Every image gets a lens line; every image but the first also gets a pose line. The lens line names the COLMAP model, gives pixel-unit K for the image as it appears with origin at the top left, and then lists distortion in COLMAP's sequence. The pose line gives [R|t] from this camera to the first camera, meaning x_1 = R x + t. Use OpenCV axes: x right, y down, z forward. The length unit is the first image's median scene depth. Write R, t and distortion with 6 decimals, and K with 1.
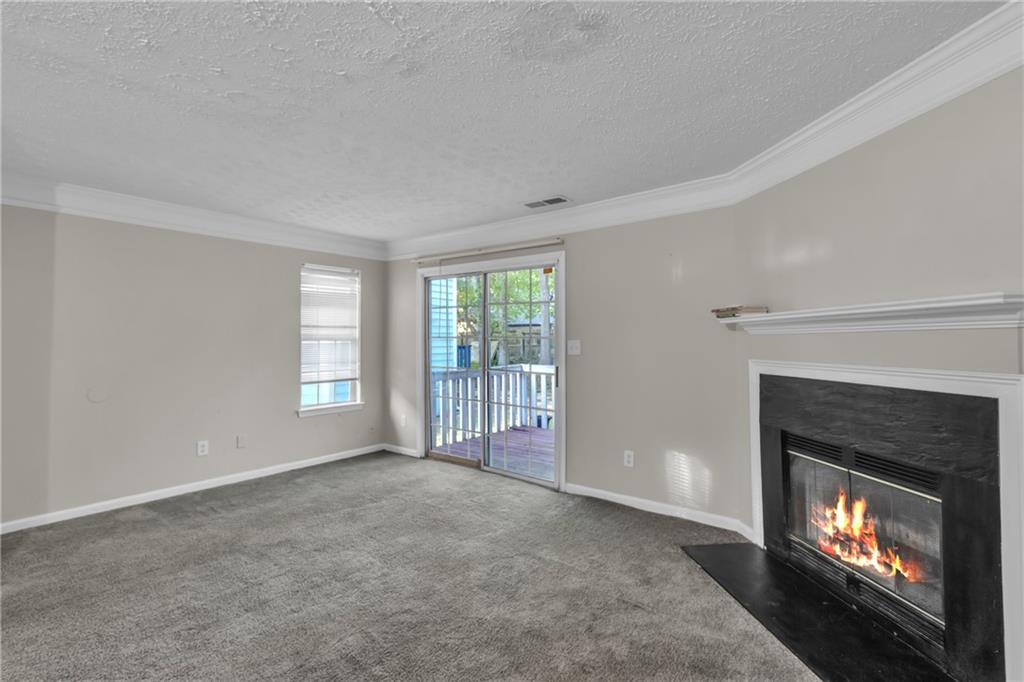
lens RADIAL K [[476.9, 0, 512.5], [0, 476.9, 334.3], [0, 0, 1]] dist [0.000245, 0.000348]
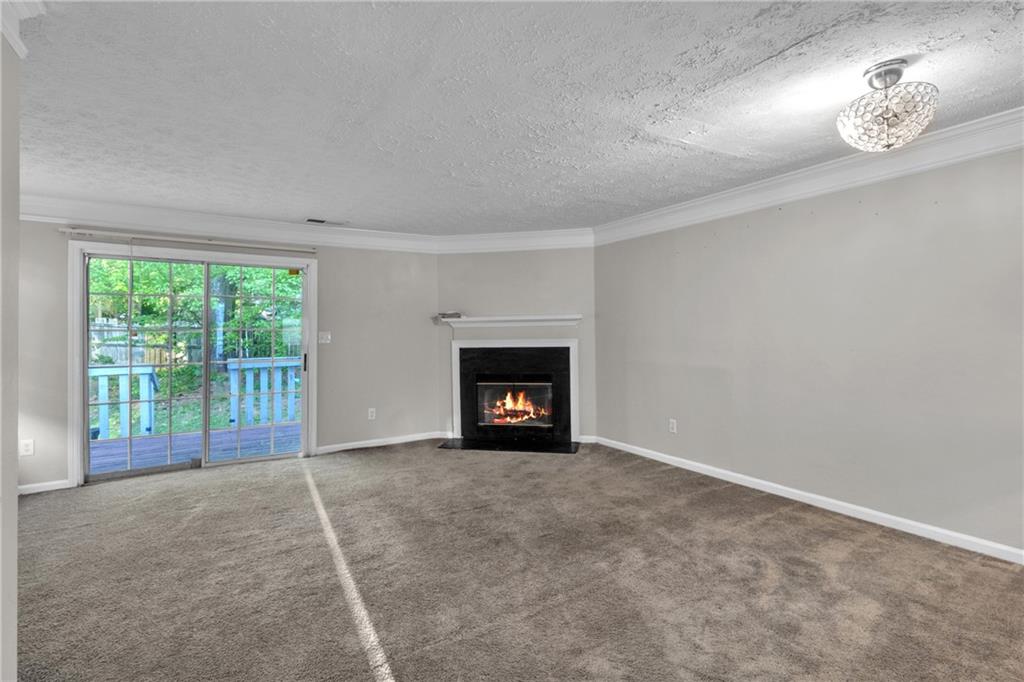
lens RADIAL K [[476.9, 0, 512.5], [0, 476.9, 334.3], [0, 0, 1]] dist [0.000245, 0.000348]
pose [[0.345099, -0.005634, 0.938549, -0.872595], [0.000927, 0.999984, 0.005662, 0.012367], [-0.938566, -0.001084, 0.345098, 0.098097]]
